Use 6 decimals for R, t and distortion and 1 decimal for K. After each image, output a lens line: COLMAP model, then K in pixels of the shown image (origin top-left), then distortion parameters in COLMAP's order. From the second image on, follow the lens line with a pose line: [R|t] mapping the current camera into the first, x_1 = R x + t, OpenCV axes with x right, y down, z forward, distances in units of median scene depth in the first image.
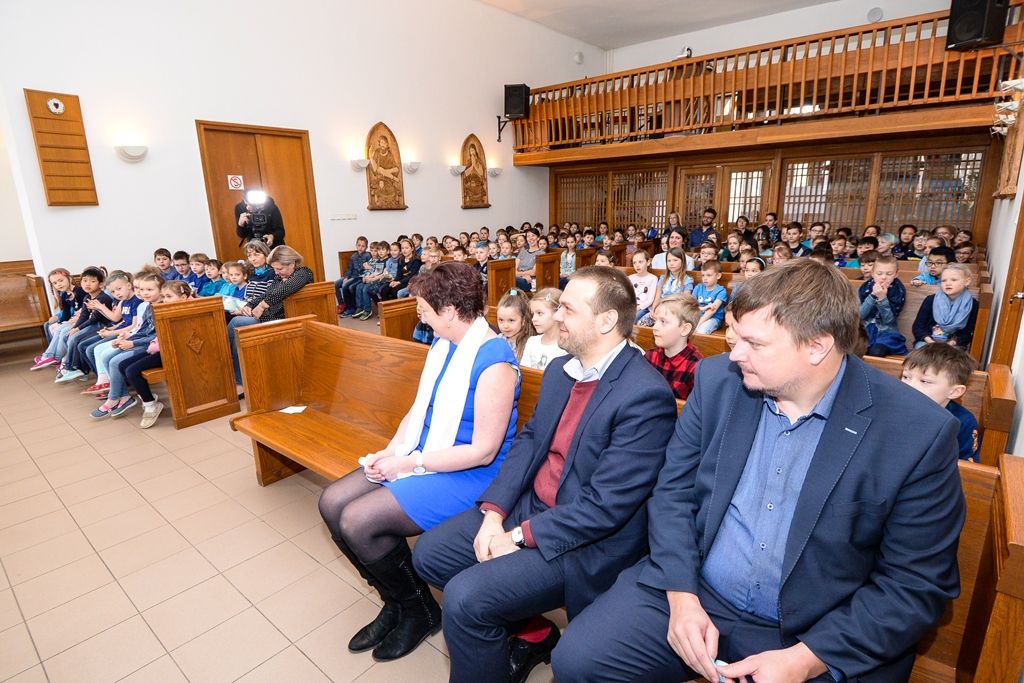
lens RADIAL K [[532.1, 0, 512.0], [0, 532.1, 341.5], [0, 0, 1]] dist [0.008042, -0.015102]
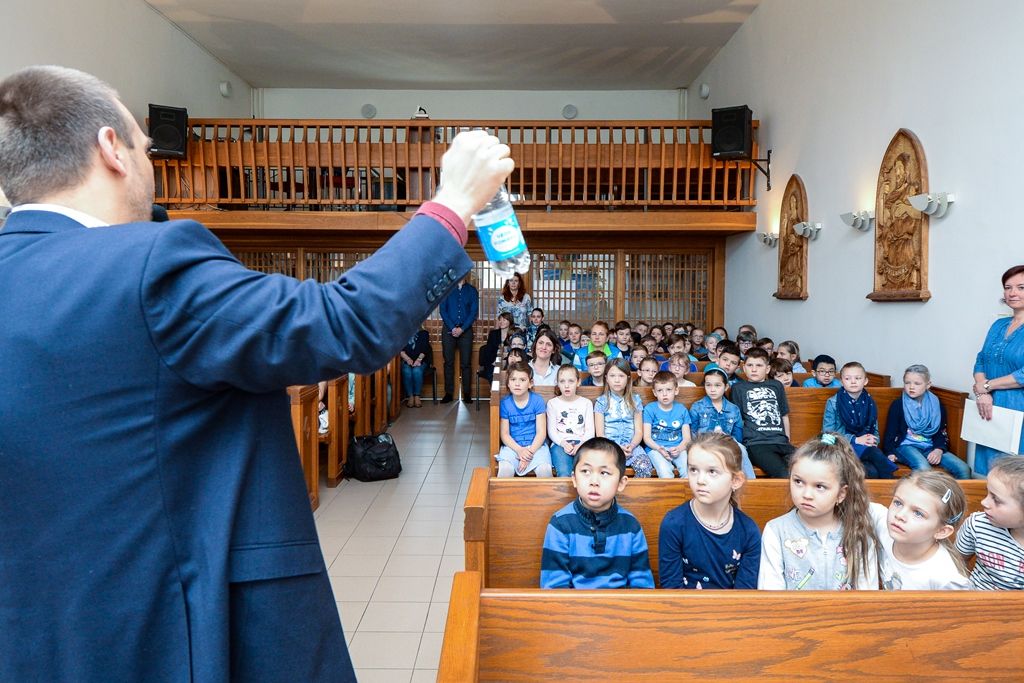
lens RADIAL K [[686.9, 0, 510.1], [0, 686.9, 324.0], [0, 0, 1]] dist [0.060415, -0.096222]
pose [[0.772757, -0.001206, 0.634701, -0.246211], [0.133058, 0.978085, -0.160142, -0.051509], [-0.620598, 0.208203, 0.755982, 0.214460]]
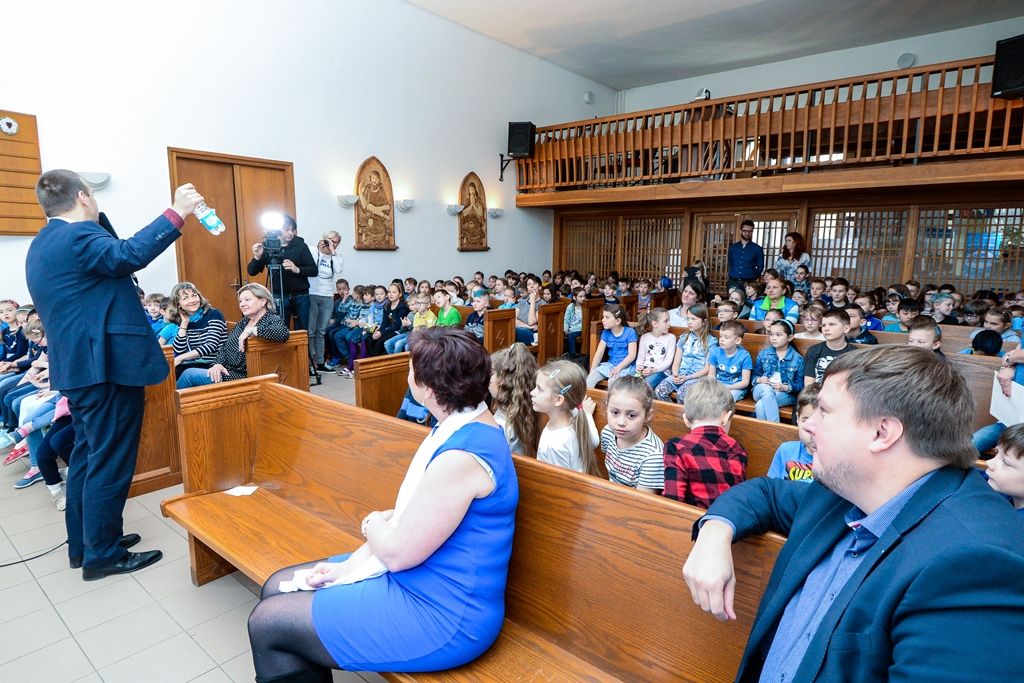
lens RADIAL K [[581.3, 0, 512.0], [0, 581.3, 341.5], [0, 0, 1]] dist [0.001589, -0.001109]
pose [[0.999552, 0.029613, 0.004277, -0.001881], [-0.029105, 0.995469, -0.090520, -0.010152], [-0.006938, 0.090355, 0.995885, 0.028452]]
